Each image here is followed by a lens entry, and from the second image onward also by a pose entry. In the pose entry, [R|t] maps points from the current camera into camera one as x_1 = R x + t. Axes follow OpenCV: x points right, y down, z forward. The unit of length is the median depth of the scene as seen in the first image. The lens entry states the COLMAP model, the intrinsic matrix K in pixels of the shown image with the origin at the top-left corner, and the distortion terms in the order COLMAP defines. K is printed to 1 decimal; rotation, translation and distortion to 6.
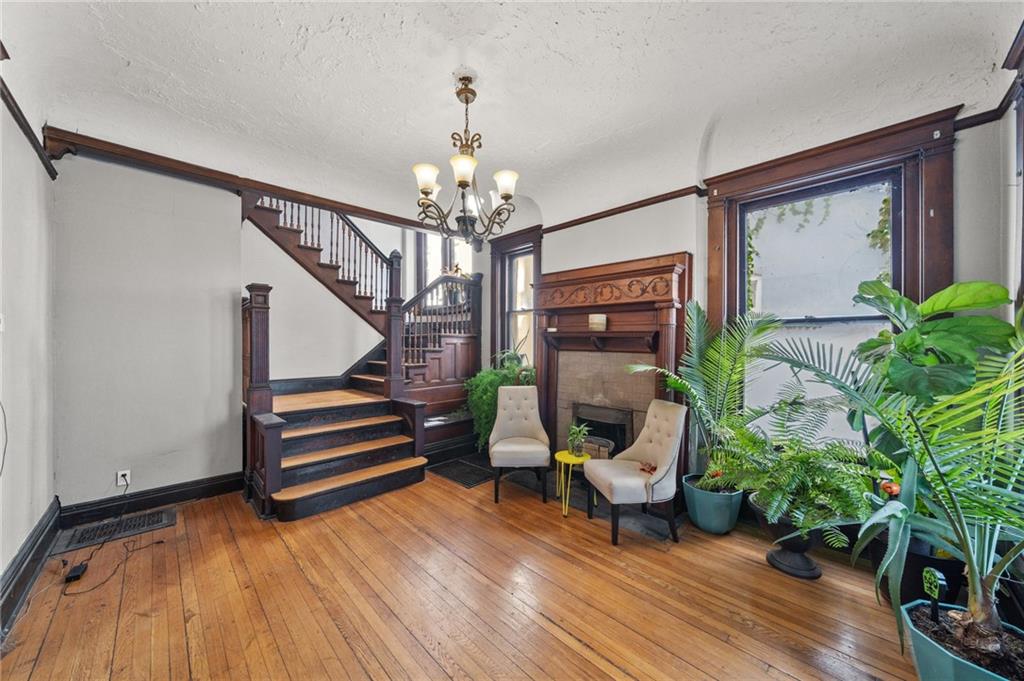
lens RADIAL K [[354.0, 0, 512.0], [0, 354.0, 340.5], [0, 0, 1]] dist [-0.000623, 0.000002]
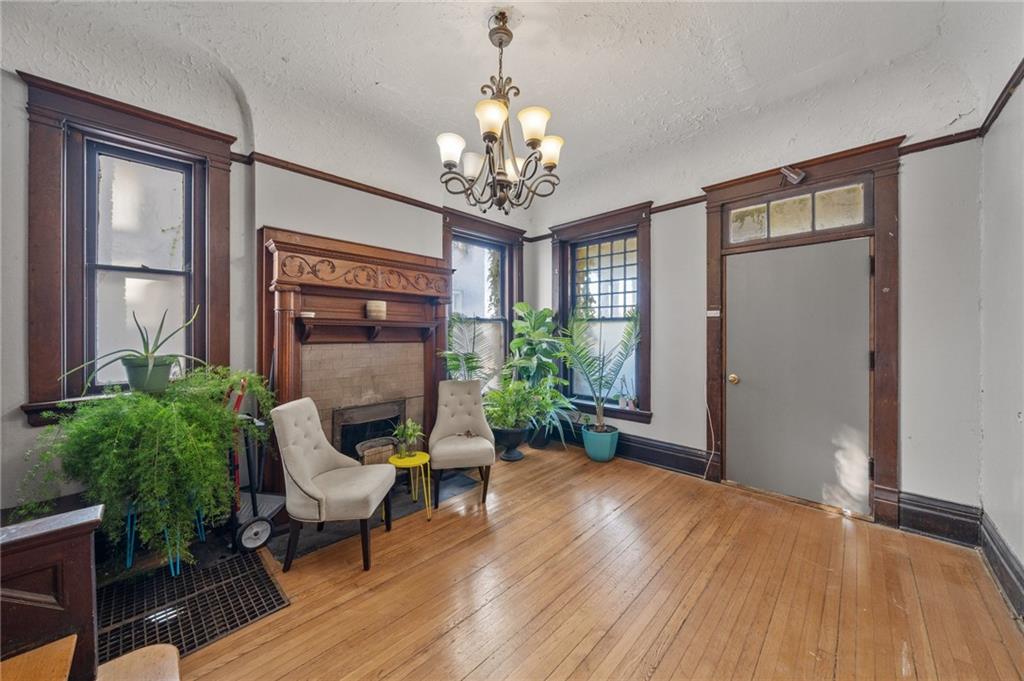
lens RADIAL K [[358.7, 0, 507.5], [0, 358.7, 332.1], [0, 0, 1]] dist [-0.001004, -0.000176]
pose [[-0.001838, -0.004713, 0.999987, -0.541441], [-0.008626, 0.999952, 0.004697, -0.002502], [-0.999961, -0.008618, -0.001879, 0.546685]]
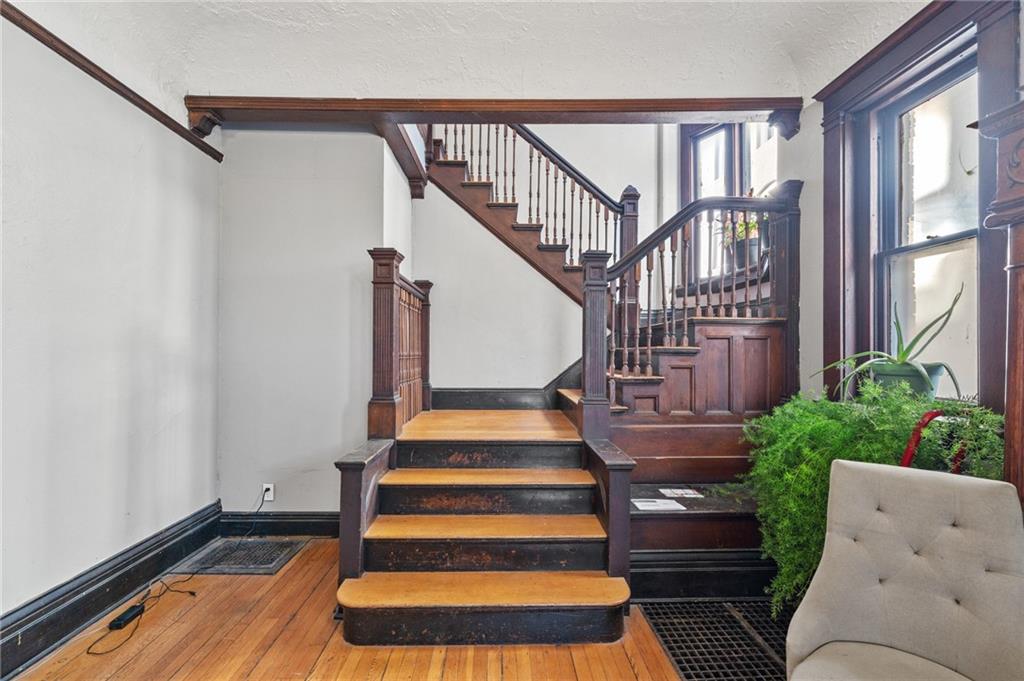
lens RADIAL K [[407.1, 0, 510.5], [0, 407.1, 344.4], [0, 0, 1]] dist [-0.001081, 0.000180]
pose [[0.719204, -0.004396, -0.694785, 0.008721], [0.001552, 0.999988, -0.004721, 0.022989], [0.694797, 0.002317, 0.719202, 0.461643]]
